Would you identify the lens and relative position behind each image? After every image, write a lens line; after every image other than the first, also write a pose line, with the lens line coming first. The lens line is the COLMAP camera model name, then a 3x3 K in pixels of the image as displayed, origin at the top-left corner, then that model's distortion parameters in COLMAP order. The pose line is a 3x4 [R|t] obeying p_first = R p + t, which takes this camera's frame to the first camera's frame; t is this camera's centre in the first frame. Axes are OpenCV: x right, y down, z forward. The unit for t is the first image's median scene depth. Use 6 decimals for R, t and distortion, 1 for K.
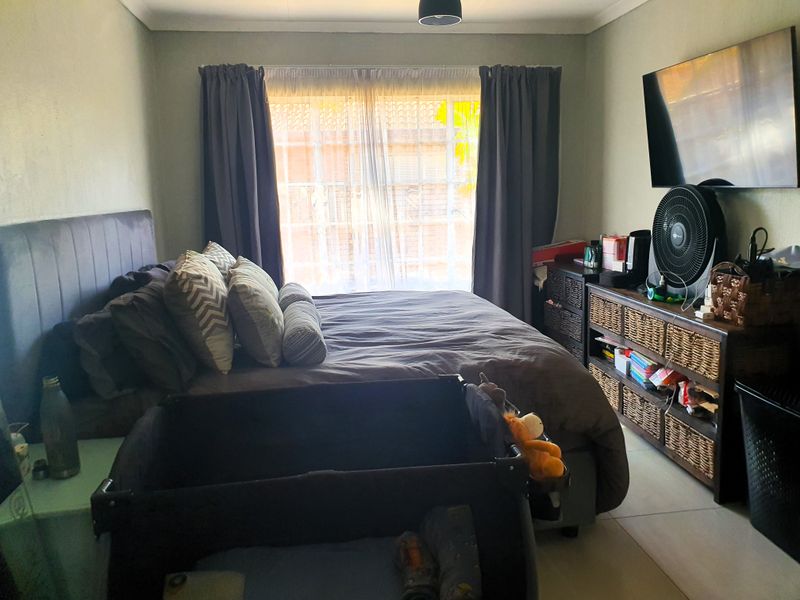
lens RADIAL K [[621.5, 0, 400.0], [0, 621.5, 300.0], [0, 0, 1]] dist [0.097549, -0.169890]
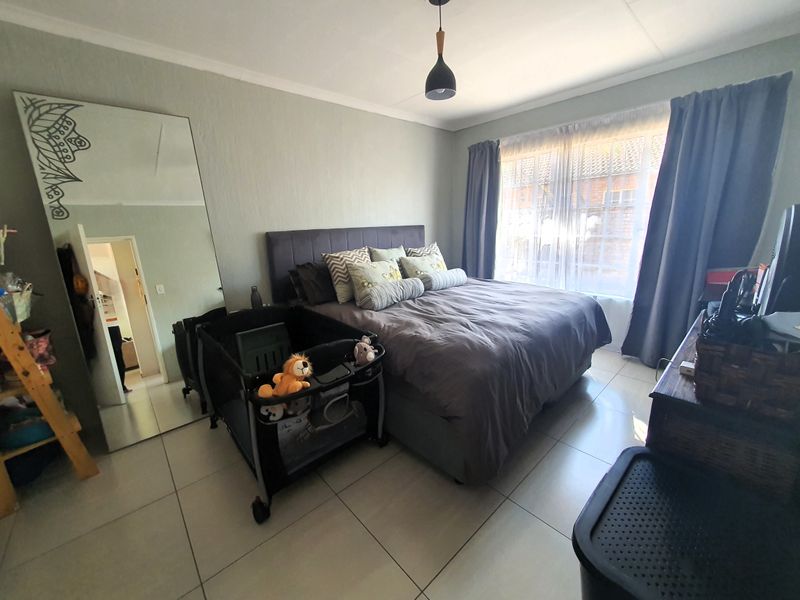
lens RADIAL K [[319.4, 0, 396.3], [0, 319.4, 293.9], [0, 0, 1]] dist [0.000856, 0.000106]
pose [[0.552733, 0.194088, -0.810442, 0.677112], [-0.129807, 0.980683, 0.146327, -0.095822], [0.823187, 0.024321, 0.567249, 0.511547]]
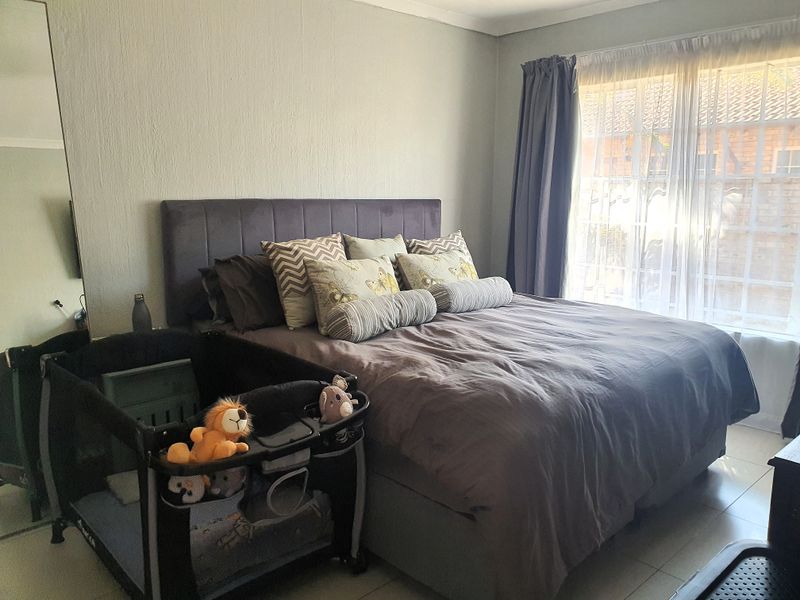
lens RADIAL K [[621.5, 0, 400.0], [0, 621.5, 300.0], [0, 0, 1]] dist [0.097549, -0.169890]
pose [[0.568413, 0.170736, -0.804833, 0.786815], [-0.163396, 0.982171, 0.092959, -0.084881], [0.806355, 0.078667, 0.586176, 0.427126]]
